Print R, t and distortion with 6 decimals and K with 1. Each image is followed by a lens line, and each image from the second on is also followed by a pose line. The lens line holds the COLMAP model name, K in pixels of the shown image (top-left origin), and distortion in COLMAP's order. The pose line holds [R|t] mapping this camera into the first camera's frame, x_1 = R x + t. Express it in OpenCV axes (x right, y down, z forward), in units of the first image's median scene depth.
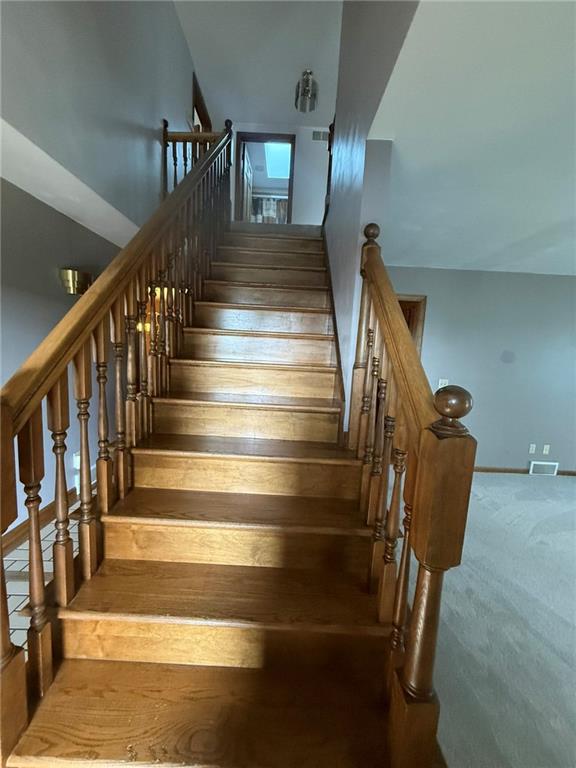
lens RADIAL K [[307.6, 0, 286.9], [0, 307.6, 381.4], [0, 0, 1]] dist [-0.000975, -0.000004]
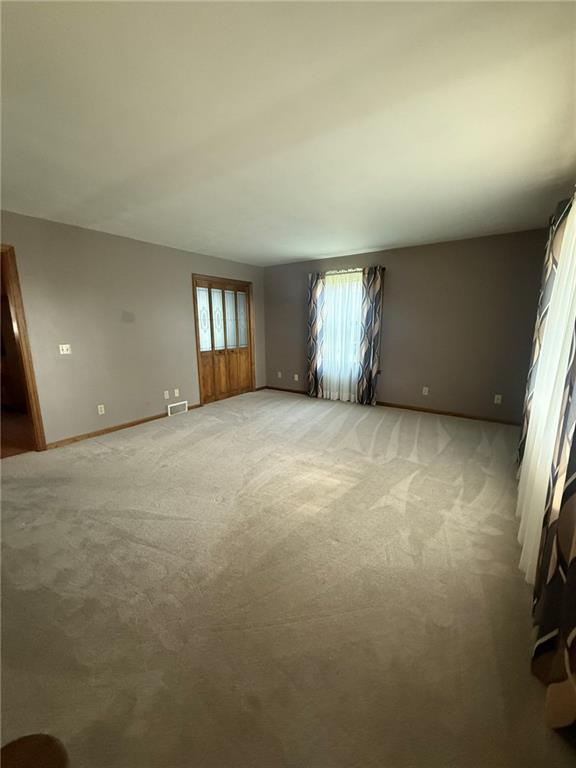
lens RADIAL K [[307.6, 0, 288.5], [0, 307.6, 381.8], [0, 0, 1]] dist [-0.000975, -0.000004]
pose [[0.560889, -0.208033, 0.801327, 0.132578], [0.131629, 0.978011, 0.161767, 0.043157], [-0.817360, 0.014745, 0.575939, -0.077584]]
